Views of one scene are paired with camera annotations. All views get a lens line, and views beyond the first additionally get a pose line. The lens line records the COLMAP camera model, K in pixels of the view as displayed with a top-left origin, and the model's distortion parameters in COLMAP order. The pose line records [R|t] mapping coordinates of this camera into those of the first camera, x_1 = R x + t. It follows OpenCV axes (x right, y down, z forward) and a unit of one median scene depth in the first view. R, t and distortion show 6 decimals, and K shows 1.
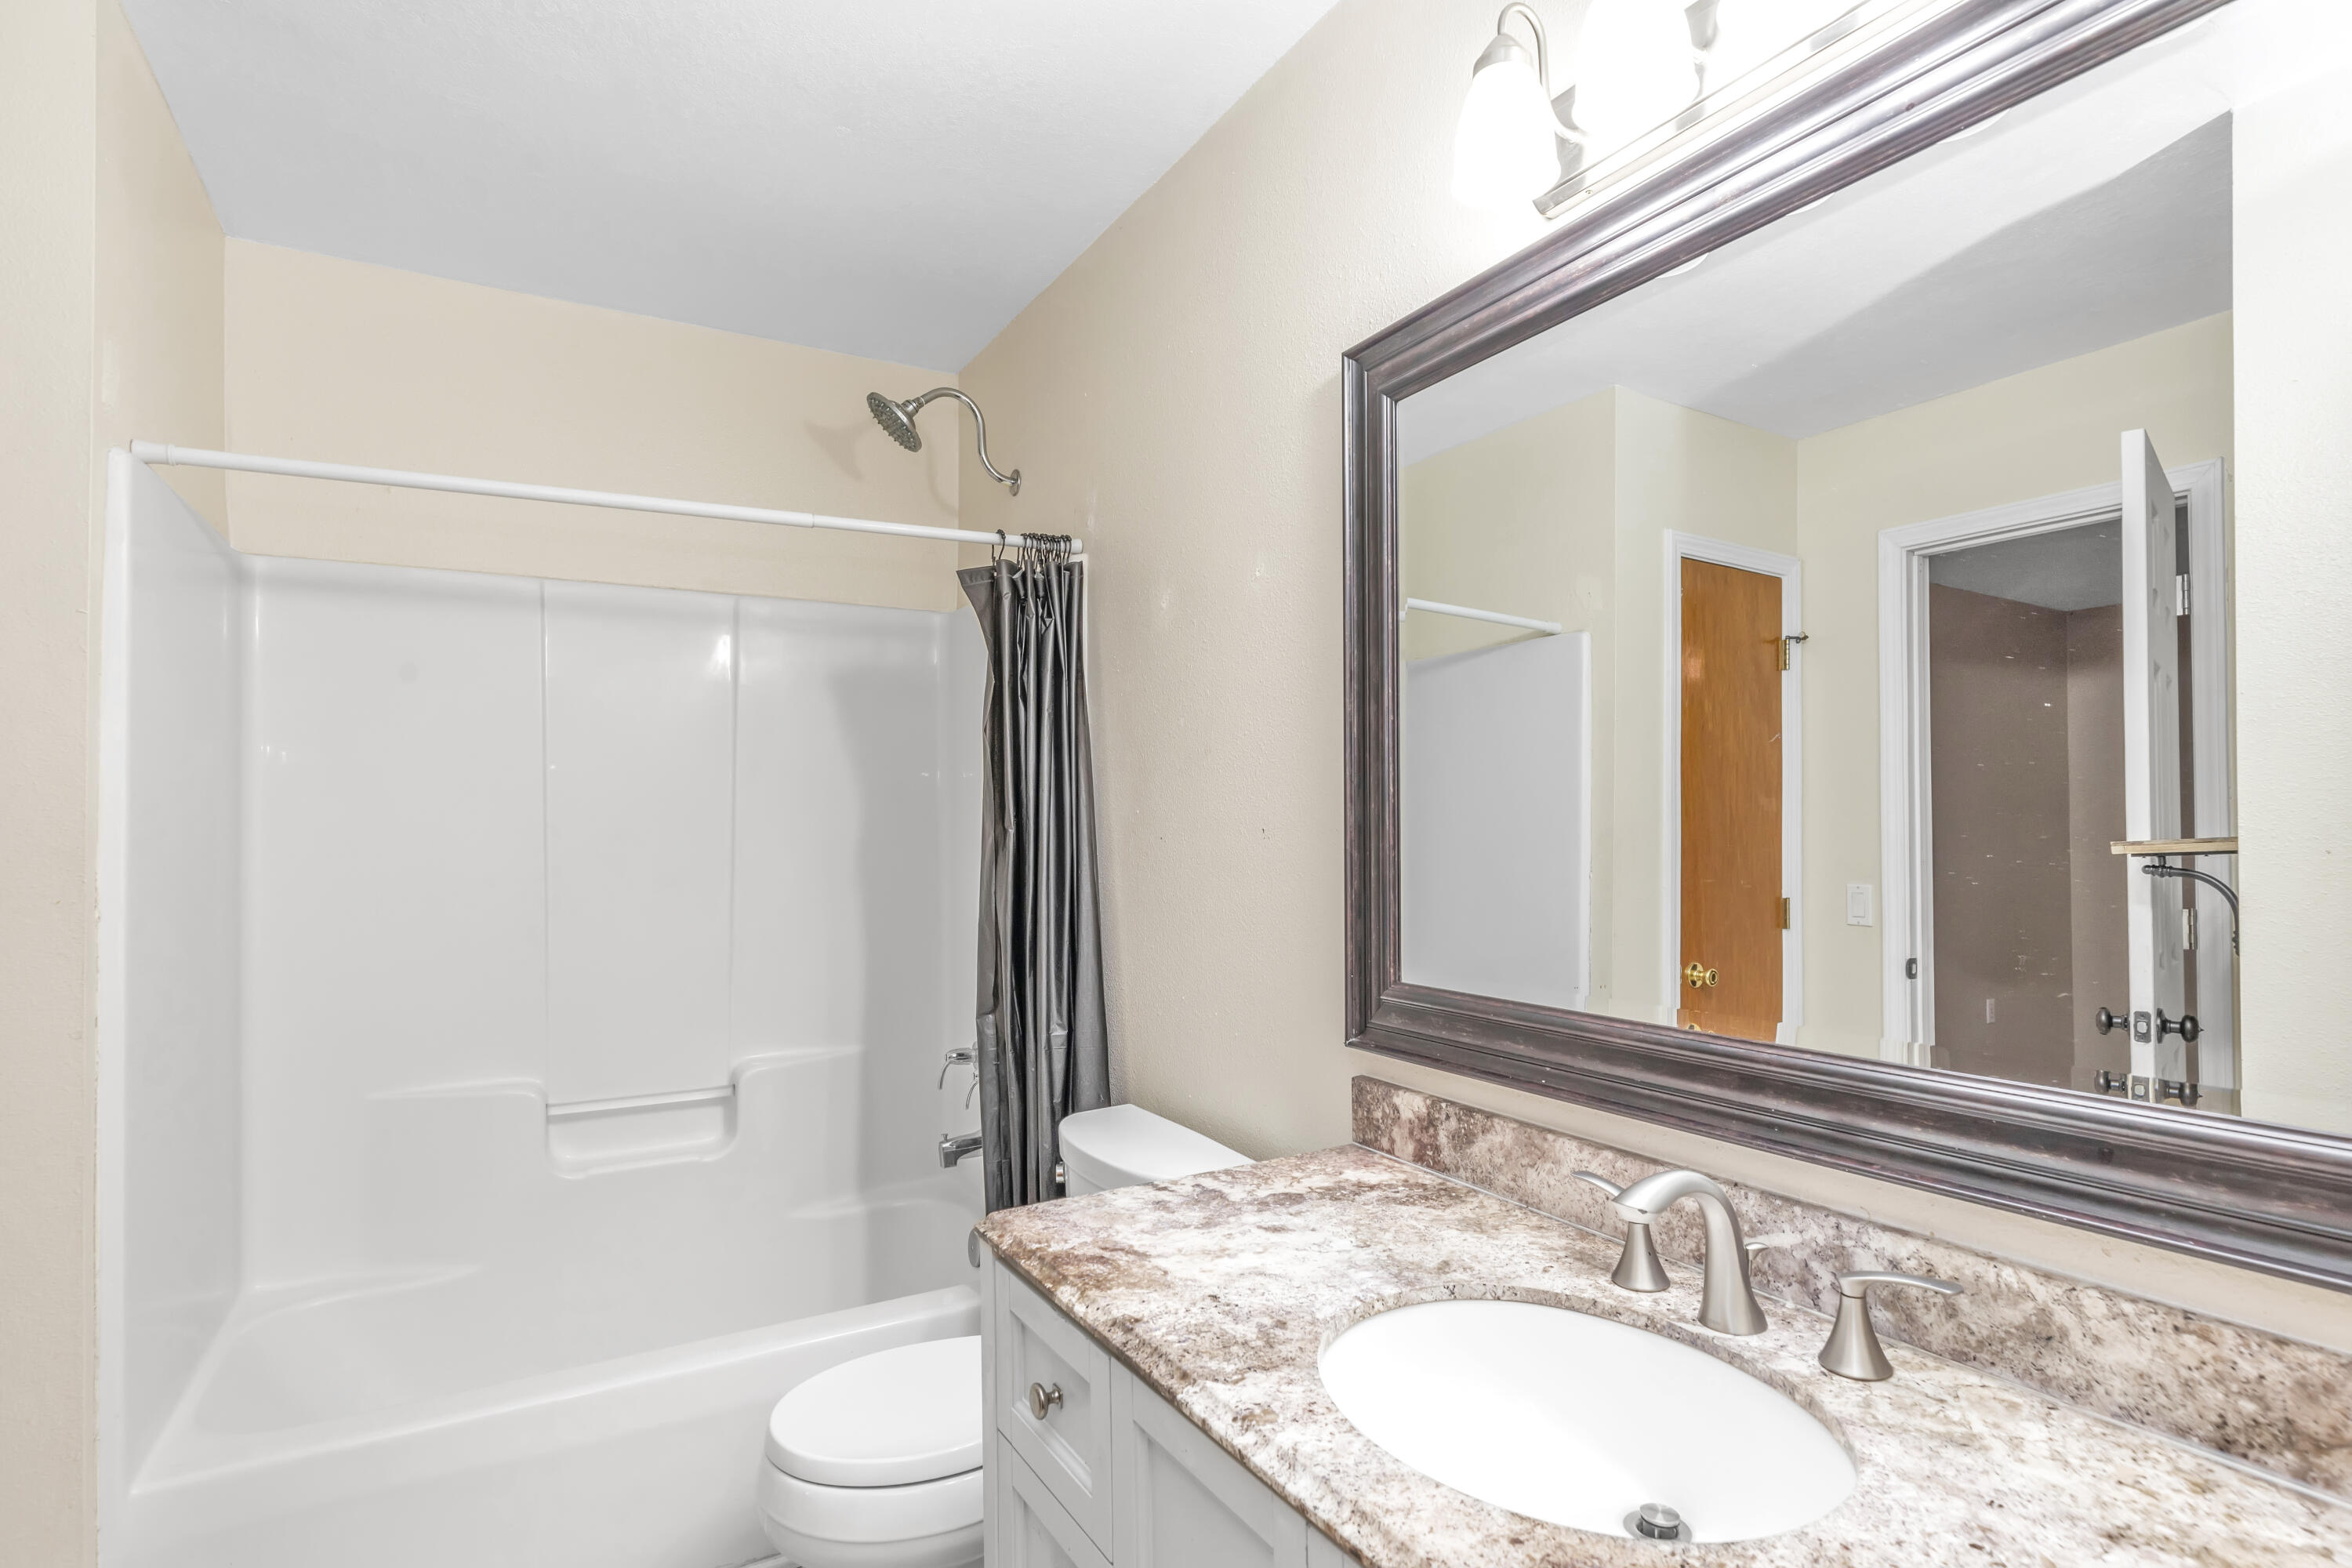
lens RADIAL K [[1182.7, 0, 1176.6], [0, 1182.7, 811.8], [0, 0, 1]] dist [-0.000569, -0.000005]
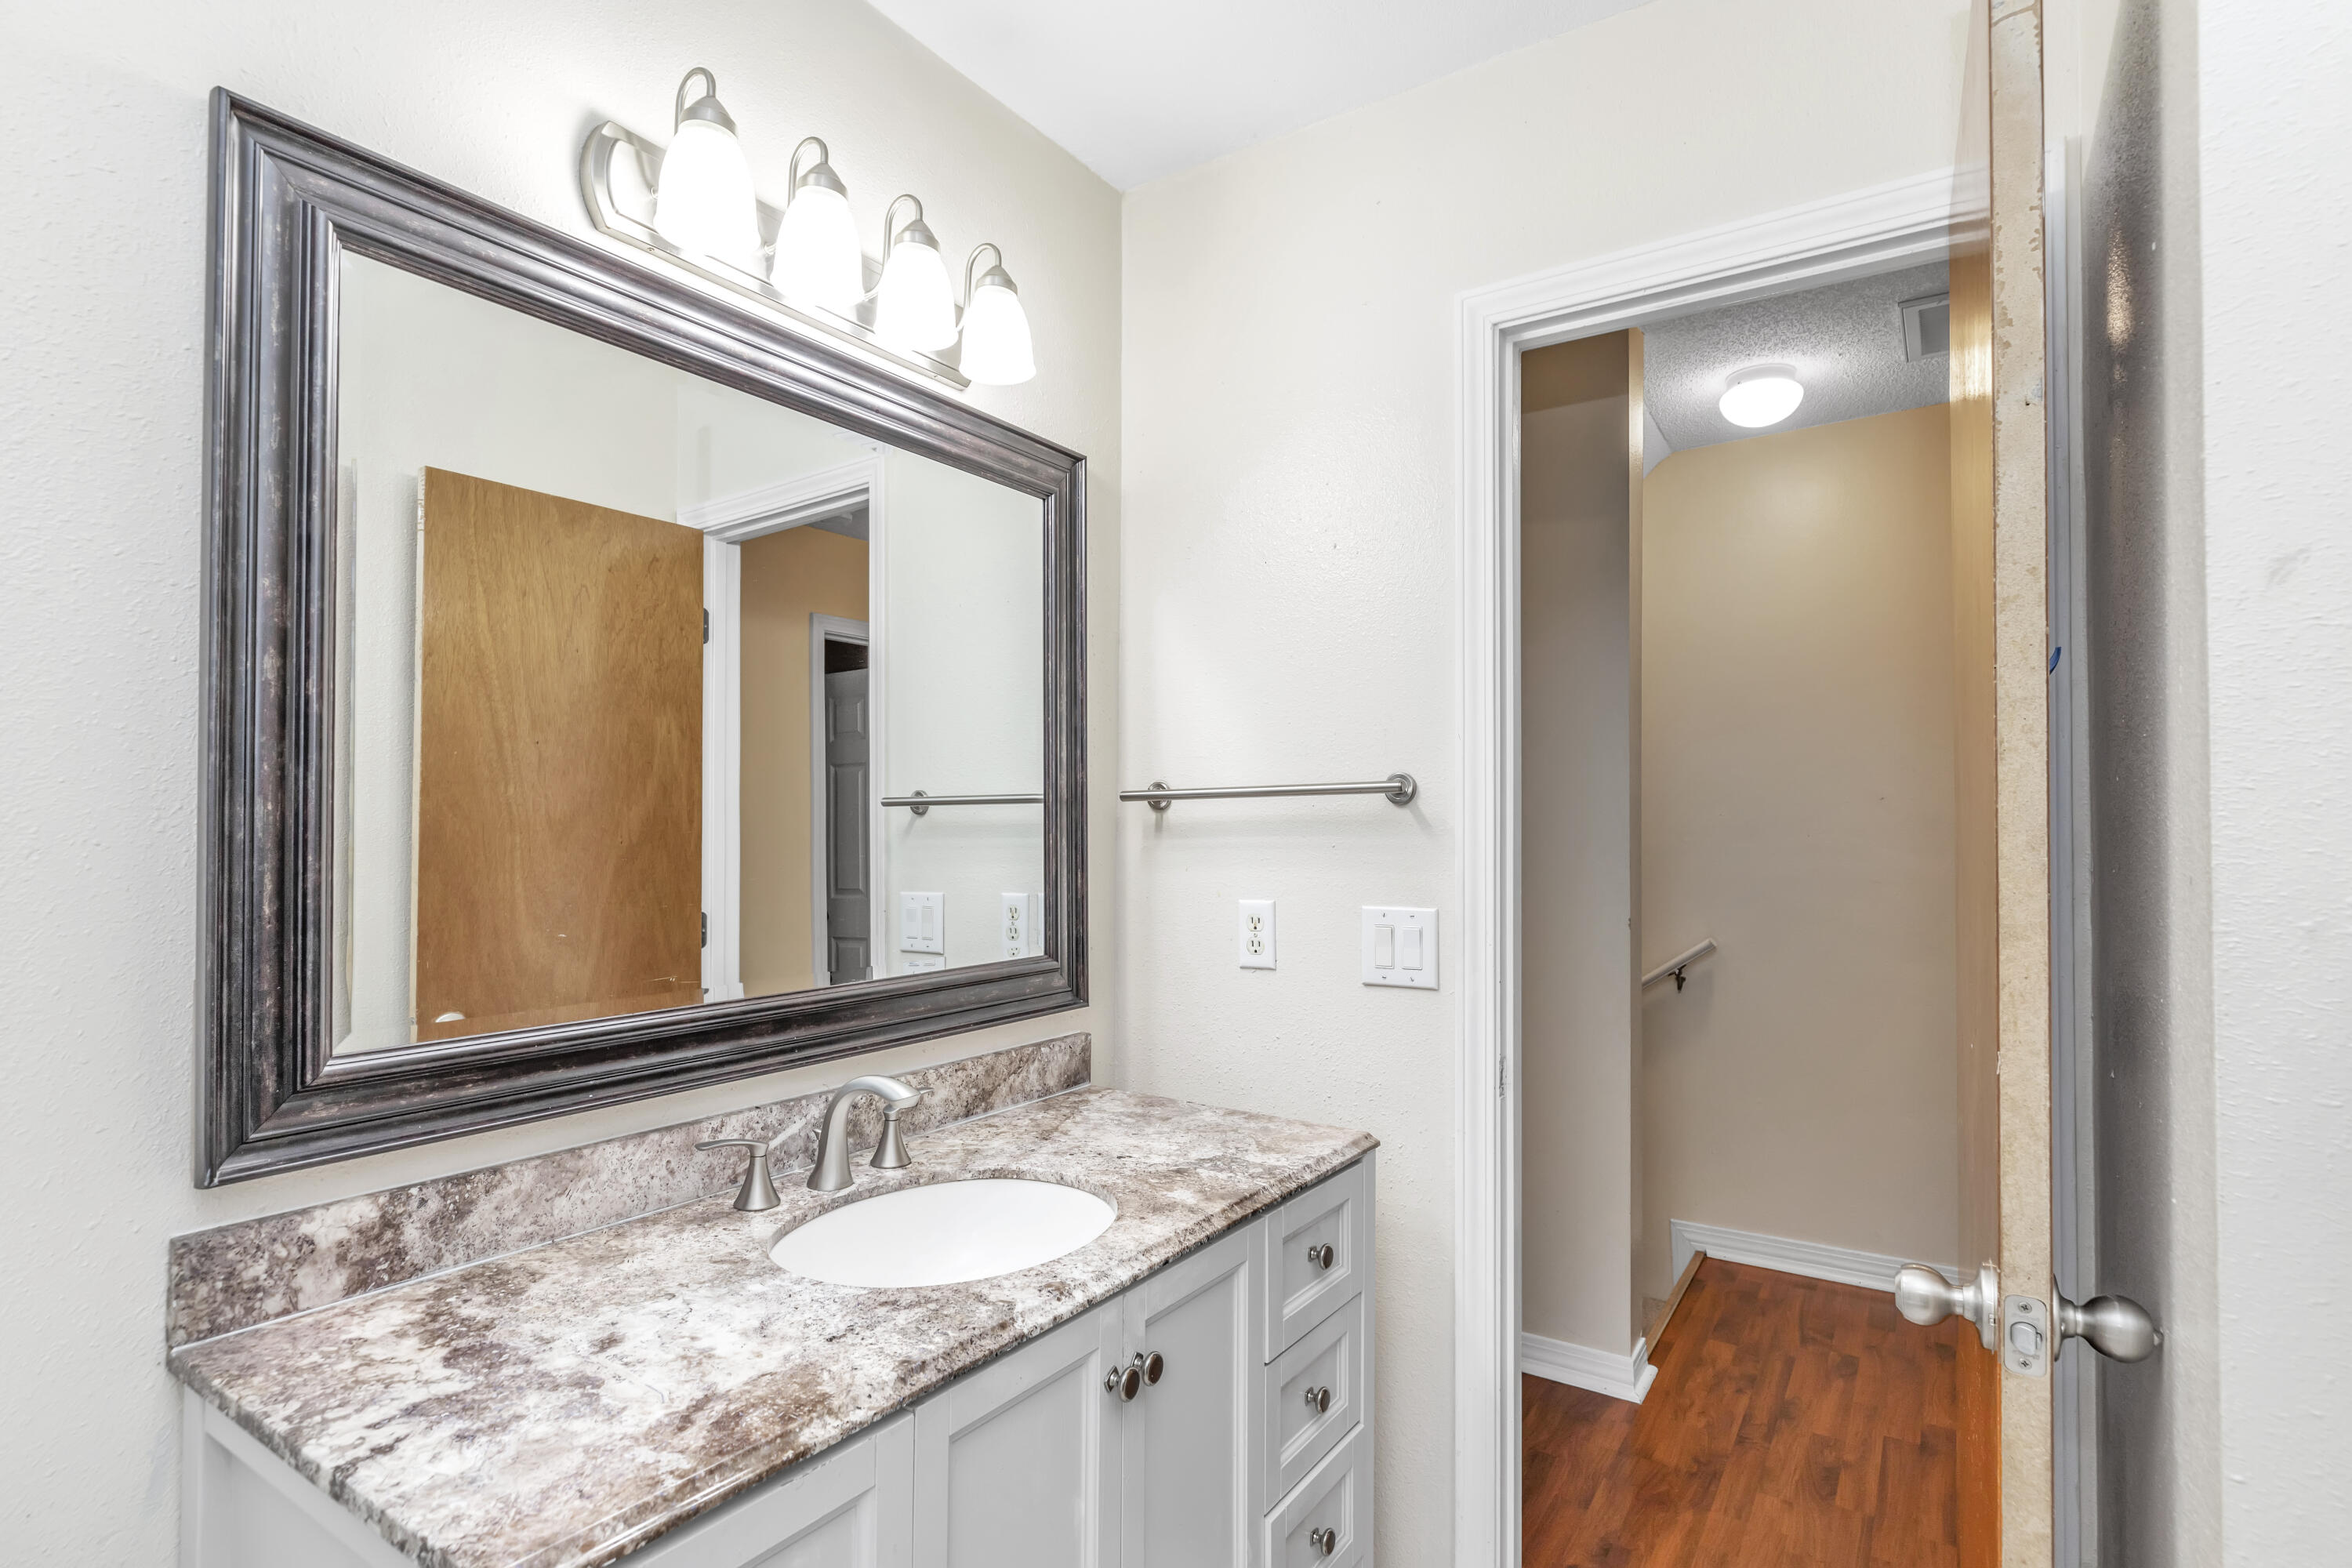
lens RADIAL K [[1162.2, 0, 1180.4], [0, 1162.2, 802.7], [0, 0, 1]] dist [0.001767, 0.000309]
pose [[-0.442505, 0.030056, 0.896262, -0.841647], [-0.008583, 0.999250, -0.037747, 0.014647], [-0.896725, -0.024396, -0.441916, 1.055141]]
